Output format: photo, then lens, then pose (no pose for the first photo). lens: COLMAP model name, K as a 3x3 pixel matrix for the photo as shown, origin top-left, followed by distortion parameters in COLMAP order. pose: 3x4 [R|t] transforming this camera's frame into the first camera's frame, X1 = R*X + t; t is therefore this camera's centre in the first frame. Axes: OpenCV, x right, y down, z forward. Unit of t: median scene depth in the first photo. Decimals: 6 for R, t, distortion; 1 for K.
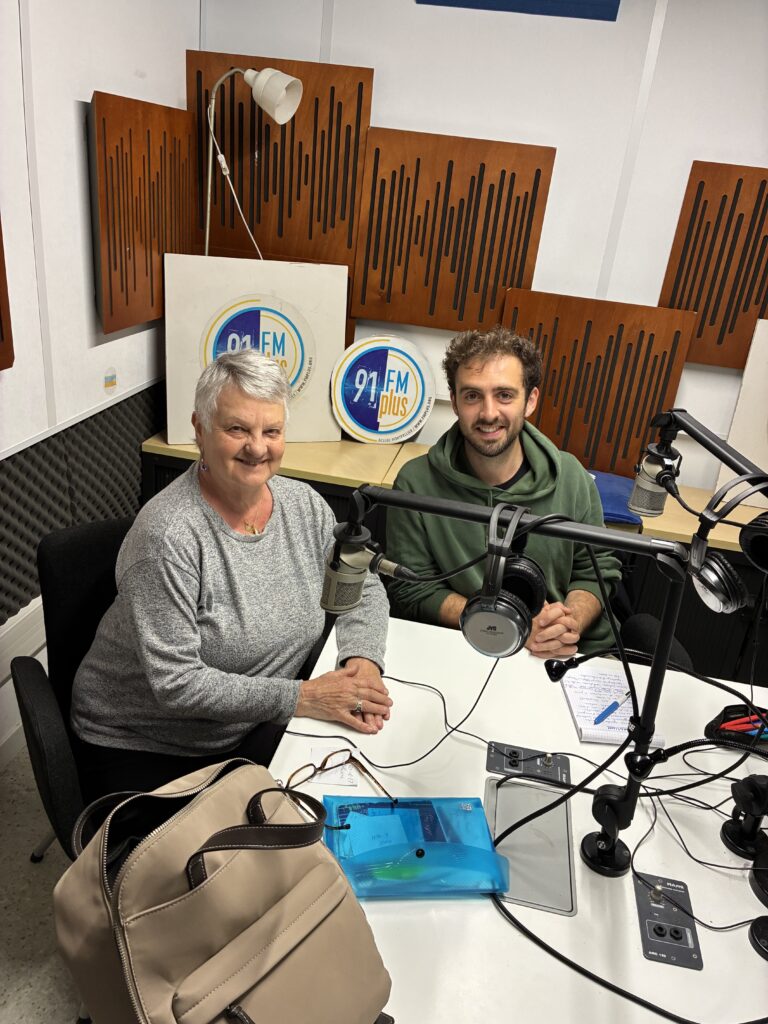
lens RADIAL K [[771.5, 0, 387.6], [0, 771.5, 506.1], [0, 0, 1]] dist [0.024938, -0.029264]
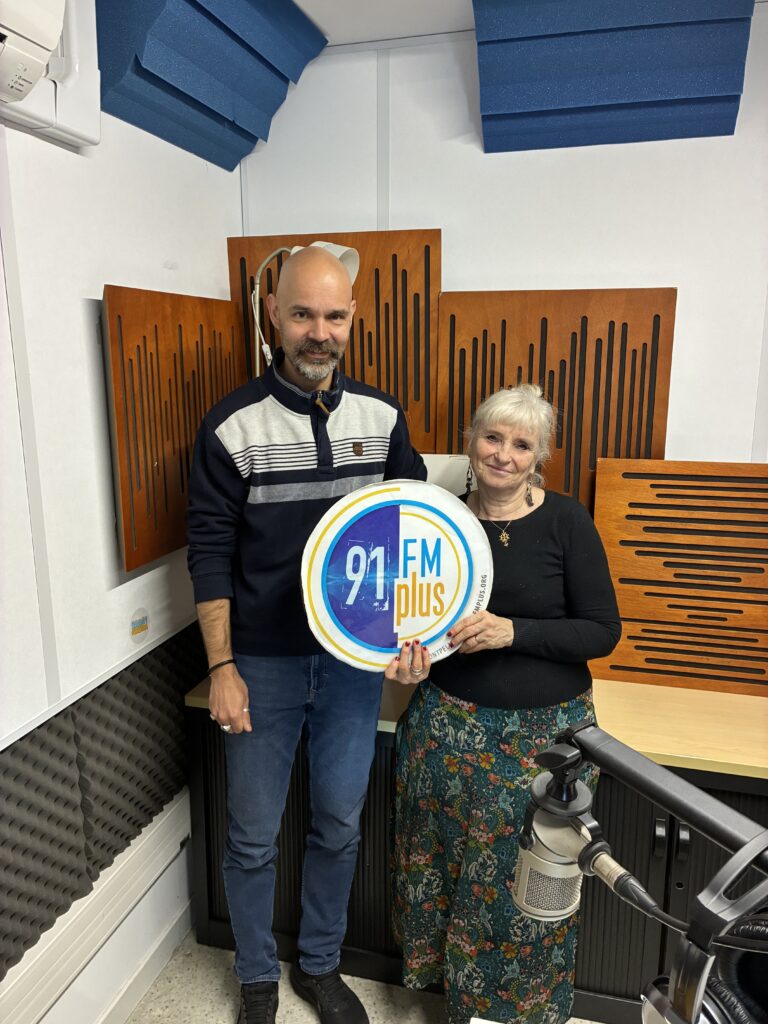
lens RADIAL K [[771.5, 0, 382.8], [0, 771.5, 509.7], [0, 0, 1]] dist [0.024938, -0.029264]
pose [[0.990377, -0.090163, -0.104997, -0.019436], [0.066942, 0.976099, -0.206762, -0.091875], [0.121130, 0.197743, 0.972741, 0.226704]]
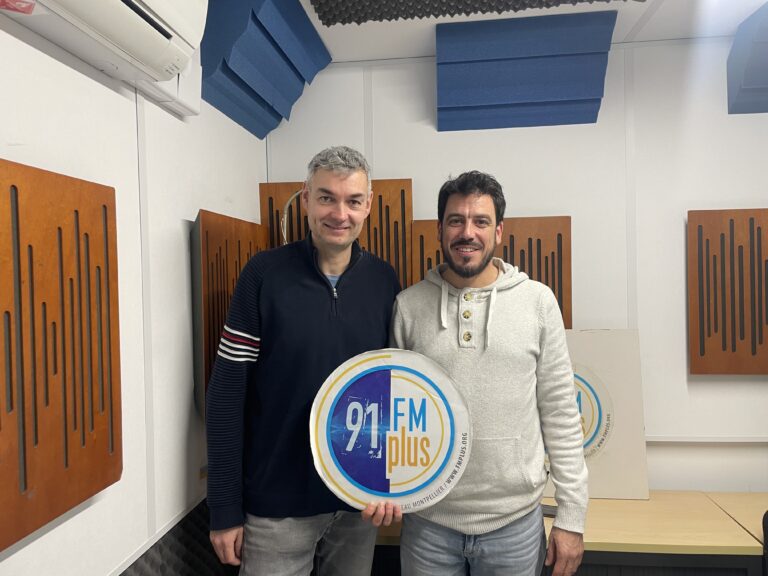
lens RADIAL K [[573.5, 0, 380.5], [0, 573.5, 283.2], [0, 0, 1]] dist [0.036719, -0.038361]
pose [[0.990172, -0.125243, 0.062238, -0.144038], [0.139506, 0.915936, -0.376296, -0.067547], [-0.009877, 0.381280, 0.924407, 0.207346]]
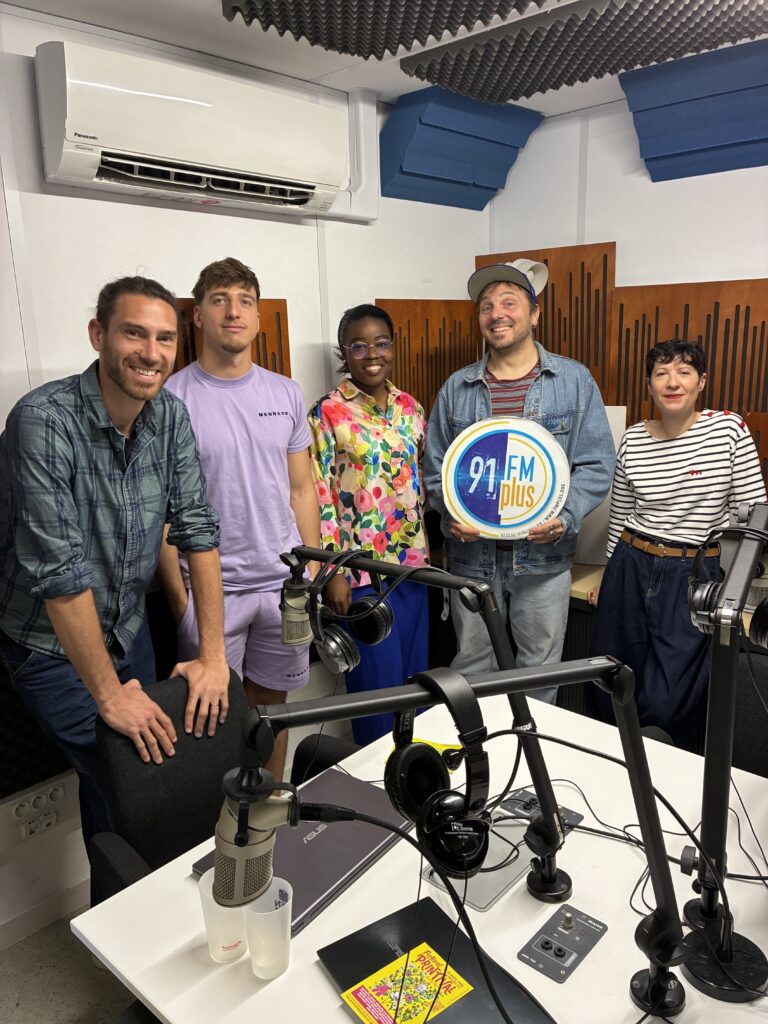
lens RADIAL K [[771.5, 0, 383.4], [0, 771.5, 507.1], [0, 0, 1]] dist [0.024938, -0.029264]
pose [[0.833192, -0.006844, -0.552941, 0.329460], [-0.105056, 0.979754, -0.170428, 0.064300], [0.542913, 0.200089, 0.815604, -0.062724]]
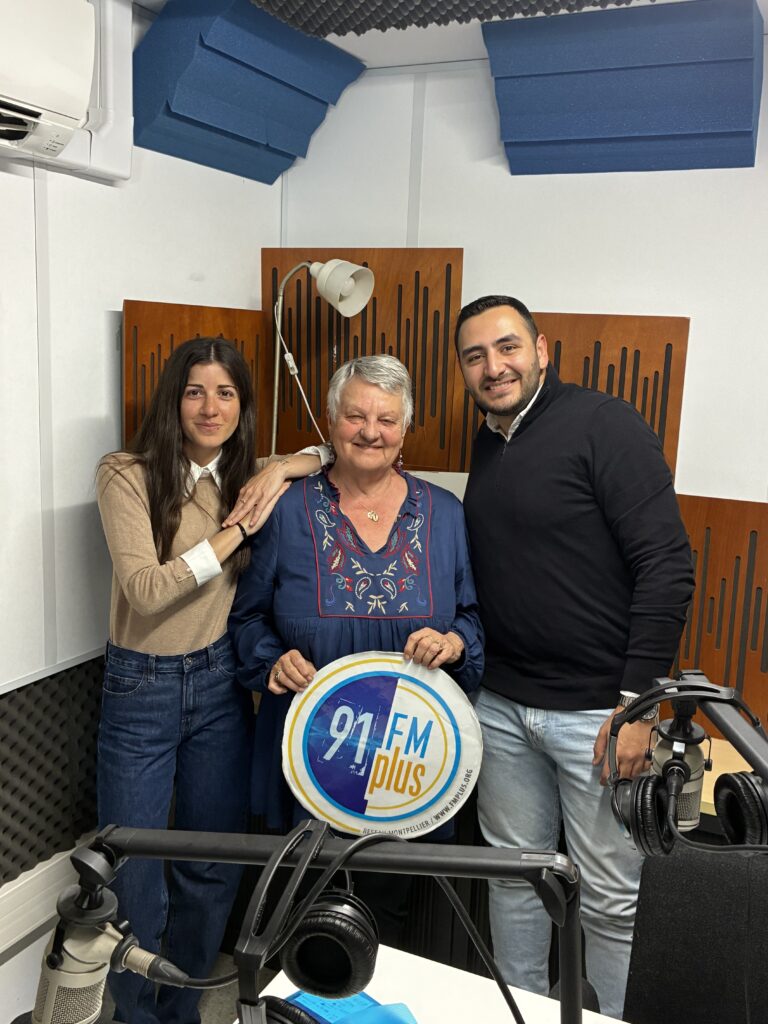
lens RADIAL K [[995.9, 0, 387.4], [0, 995.9, 508.3], [0, 0, 1]] dist [0.004891, 0.000000]
pose [[0.965841, -0.024199, -0.258005, 0.175093], [-0.042025, 0.967823, -0.248097, -0.012049], [0.255707, 0.250465, 0.933746, 0.028041]]
